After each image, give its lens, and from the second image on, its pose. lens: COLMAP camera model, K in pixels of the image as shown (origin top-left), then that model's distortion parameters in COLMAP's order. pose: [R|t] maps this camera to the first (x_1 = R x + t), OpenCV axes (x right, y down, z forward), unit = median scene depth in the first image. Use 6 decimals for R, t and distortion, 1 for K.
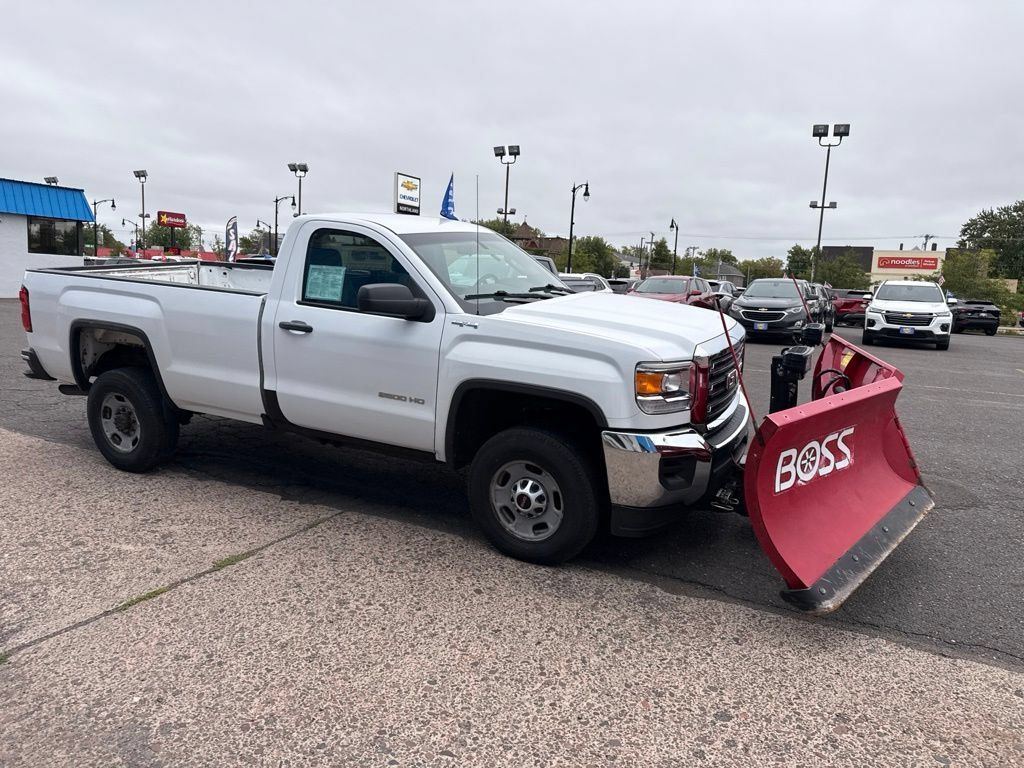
lens RADIAL K [[708.6, 0, 517.5], [0, 708.6, 384.8], [0, 0, 1]] dist [0.071587, -0.086107]
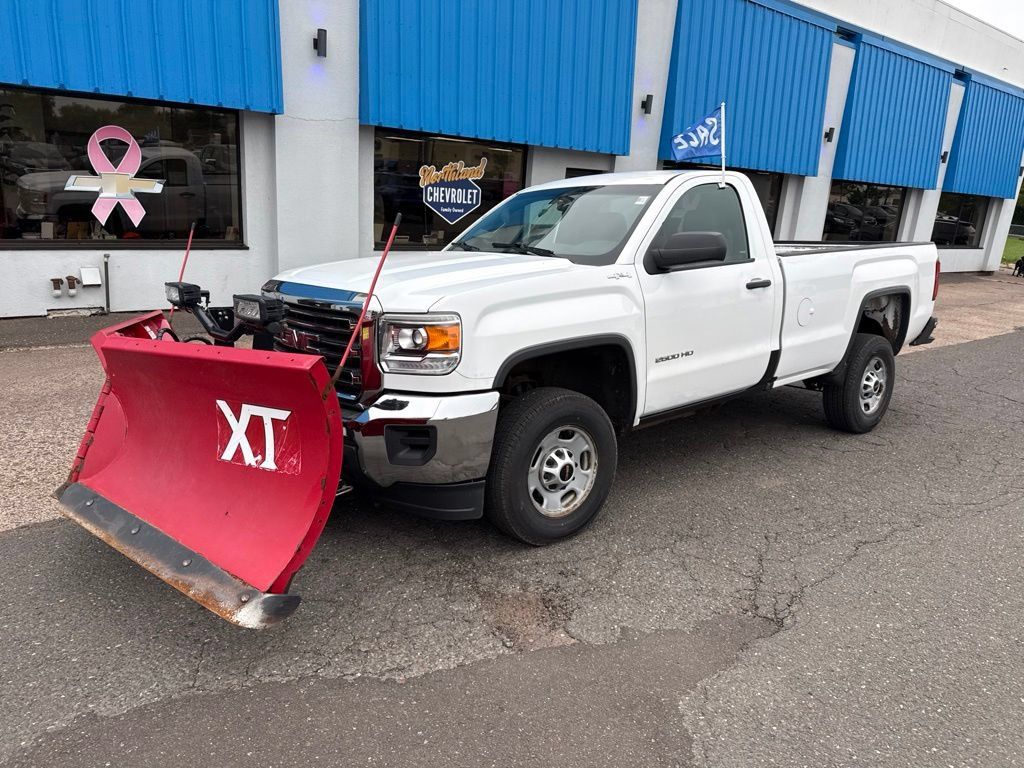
lens RADIAL K [[703.8, 0, 510.7], [0, 703.8, 395.0], [0, 0, 1]] dist [0.070233, -0.074737]
pose [[-0.406894, 0.186846, -0.894162, 0.925640], [-0.207882, 0.934233, 0.289817, -0.236832], [0.889507, 0.303805, -0.341292, 1.473154]]
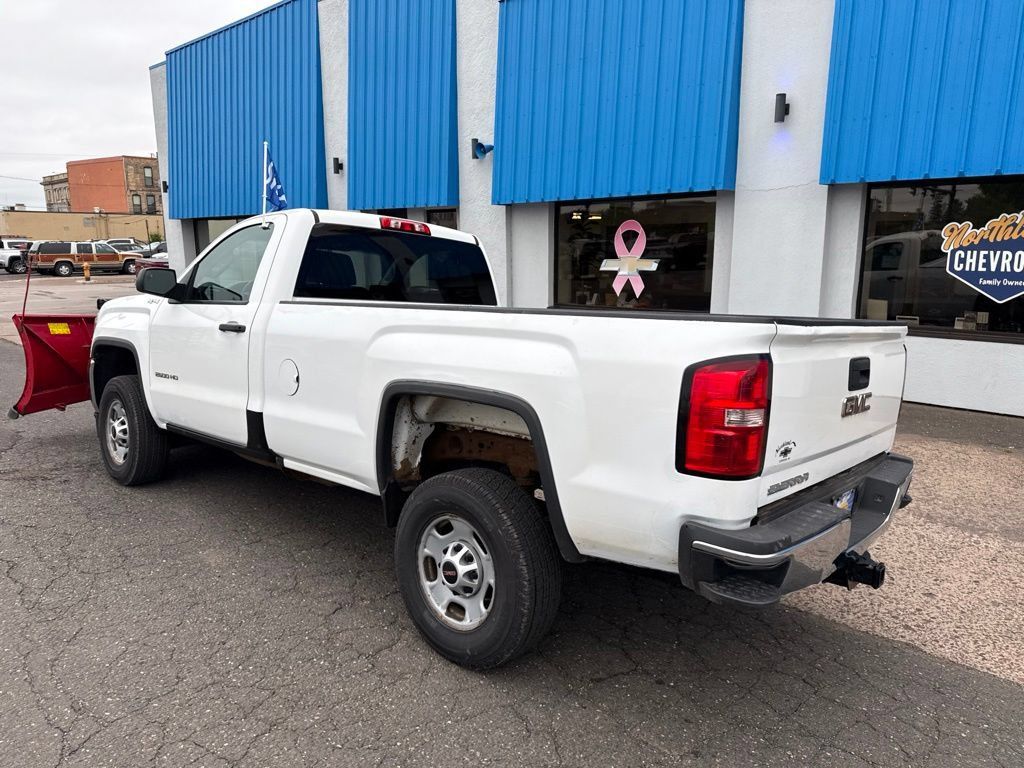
lens RADIAL K [[714.4, 0, 512.0], [0, 714.4, 384.0], [0, 0, 1]] dist [0.066761, -0.082411]
pose [[-0.963753, -0.095819, 0.248998, -0.685235], [-0.009070, 0.944510, 0.328358, -0.399800], [-0.266644, 0.314197, -0.911143, 2.147411]]
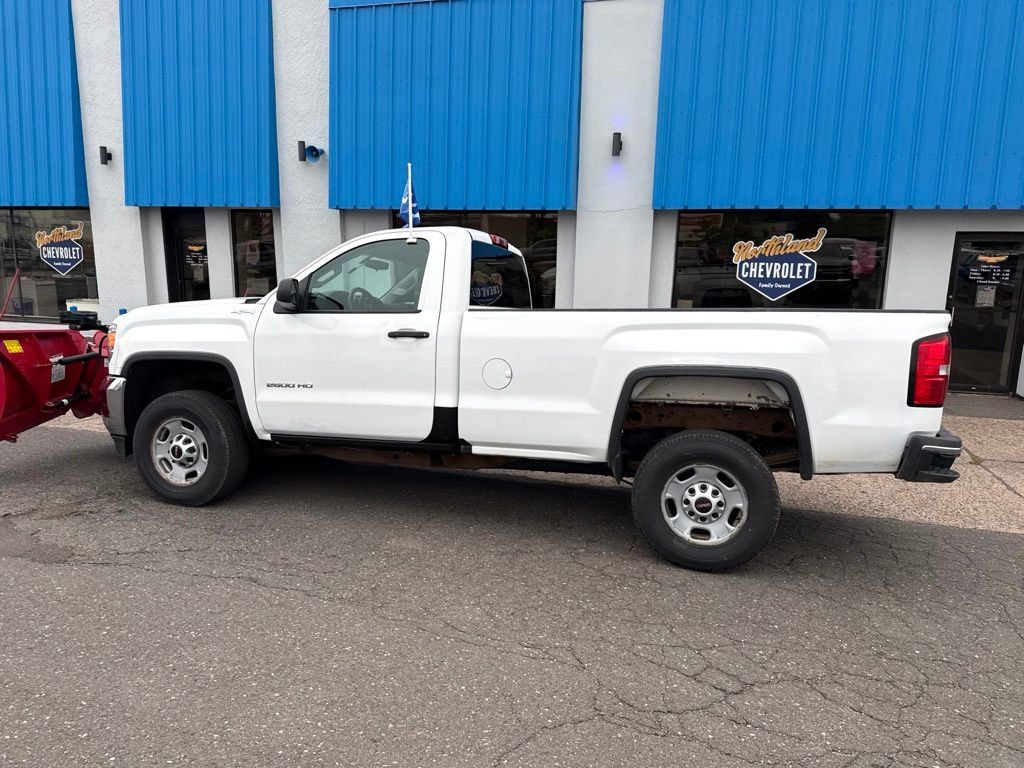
lens RADIAL K [[712.4, 0, 512.6], [0, 712.4, 396.9], [0, 0, 1]] dist [0.075746, -0.094940]
pose [[-0.980392, -0.023817, -0.195613, -0.066746], [-0.086856, 0.943269, 0.320468, -0.412911], [0.176883, 0.331174, -0.926842, 2.360898]]
